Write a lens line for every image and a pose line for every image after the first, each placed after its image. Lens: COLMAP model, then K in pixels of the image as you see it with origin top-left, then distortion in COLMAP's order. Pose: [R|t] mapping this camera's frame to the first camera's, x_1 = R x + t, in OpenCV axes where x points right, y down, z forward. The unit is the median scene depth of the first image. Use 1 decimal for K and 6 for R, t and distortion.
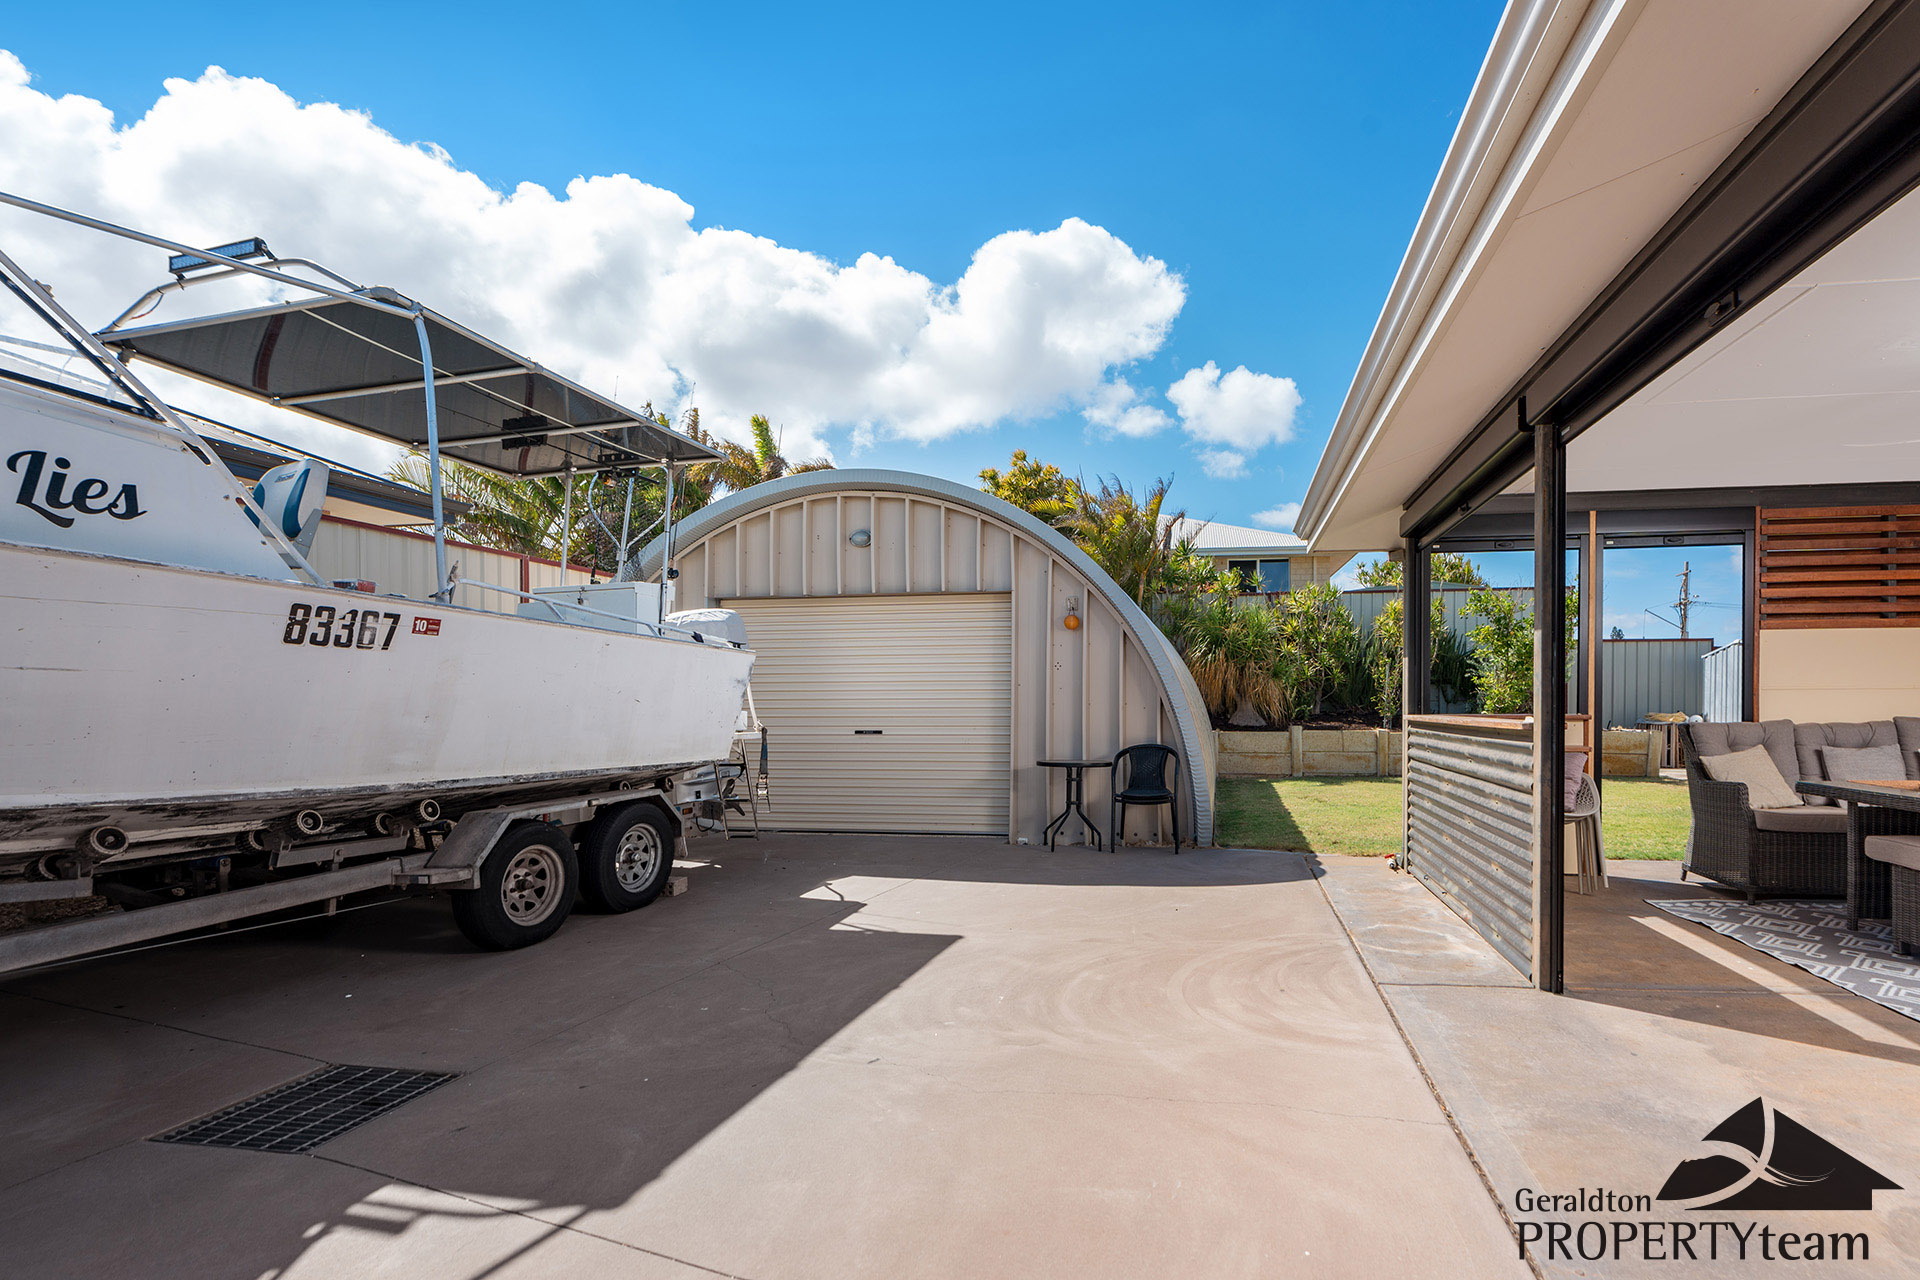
lens RADIAL K [[913.3, 0, 1079.1], [0, 913.3, 695.0], [0, 0, 1]] dist [-0.001180, 0.000173]
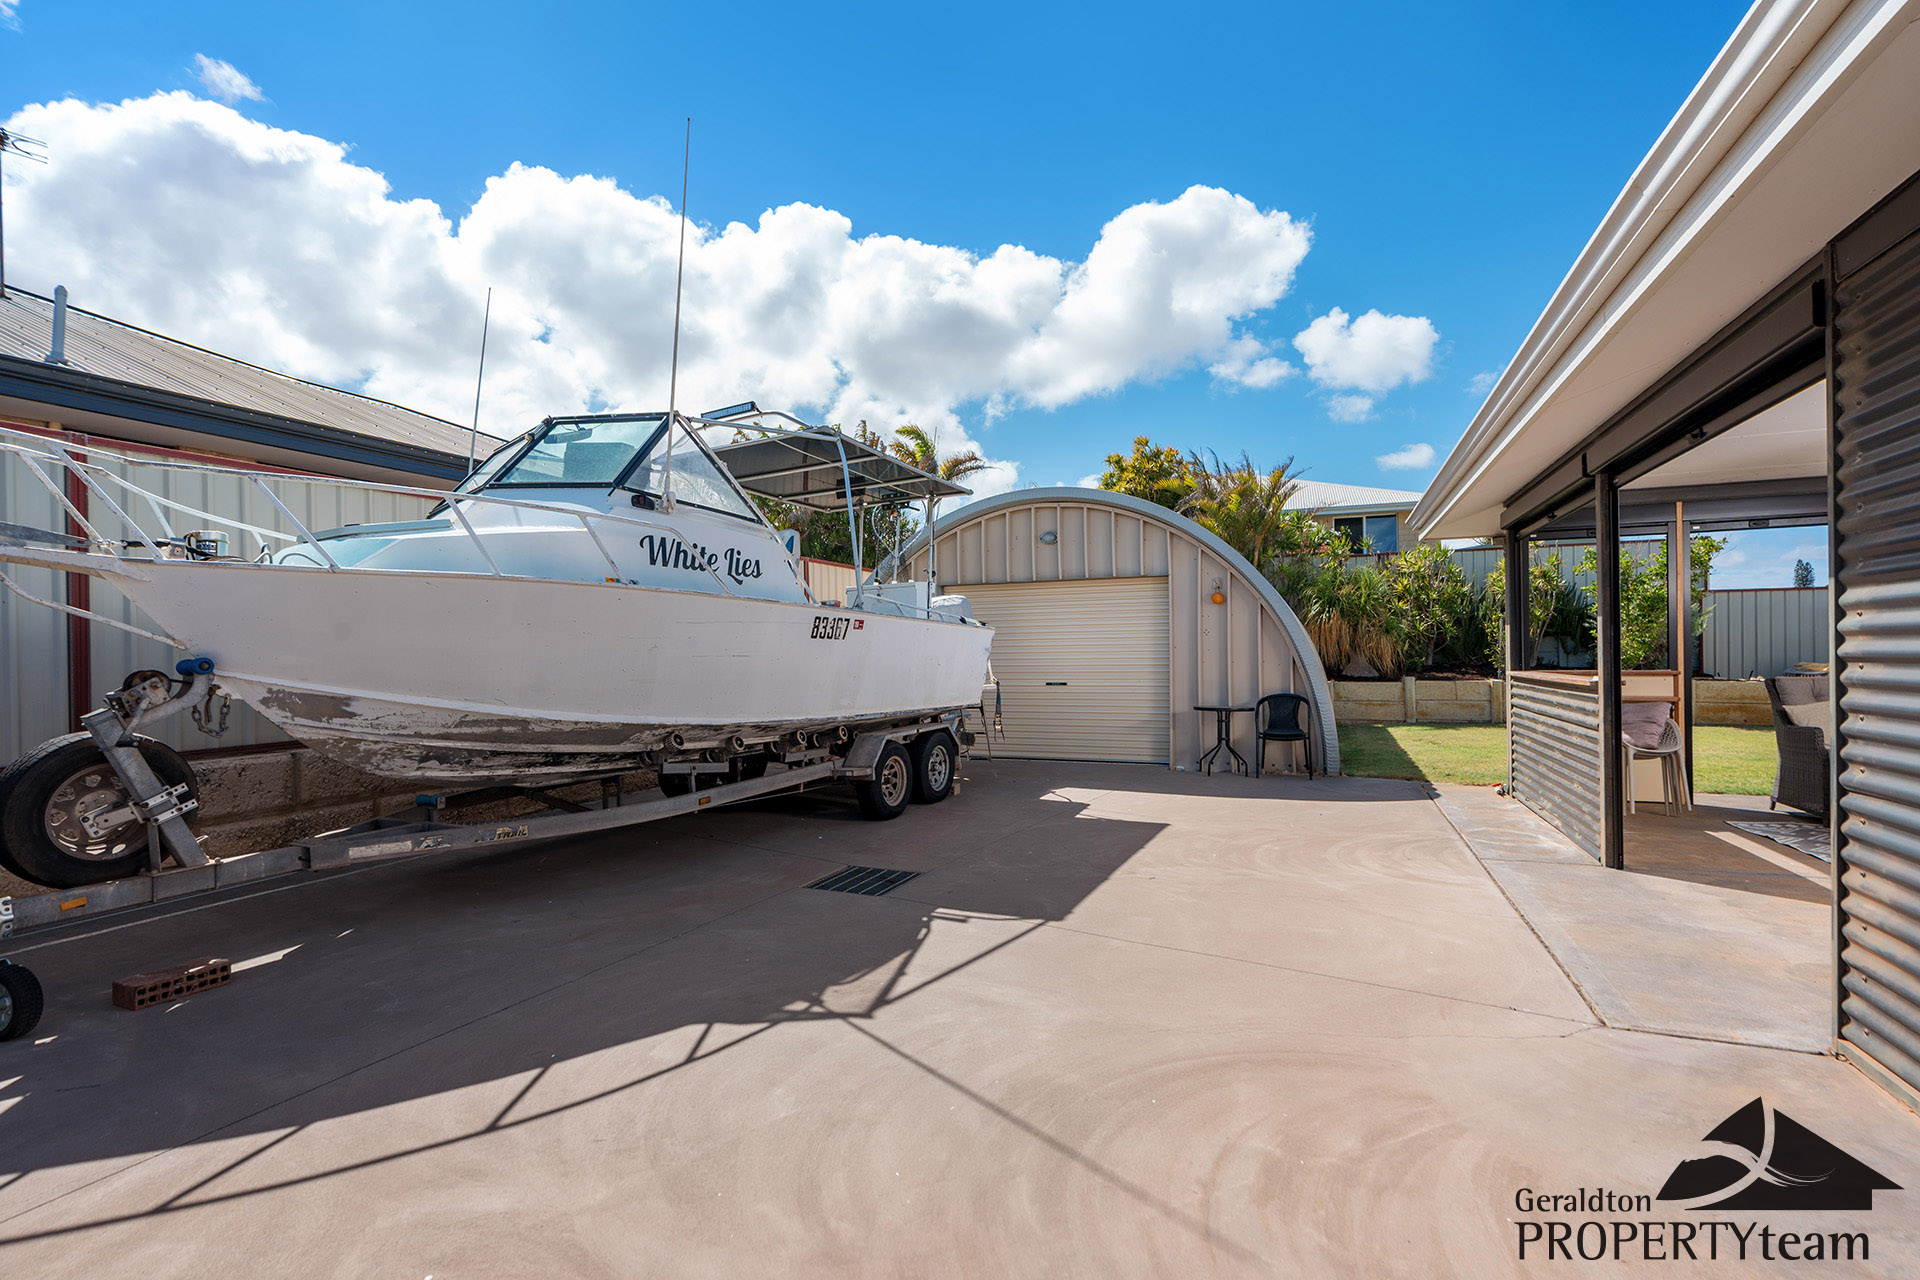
lens RADIAL K [[859.6, 0, 960.0], [0, 859.6, 640.0], [0, 0, 1]] dist [-0.003668, 0.004412]
pose [[0.970215, -0.012587, -0.241916, -0.090016], [0.010998, 0.999908, -0.007917, -0.020268], [0.241994, 0.005020, 0.970265, -0.337599]]
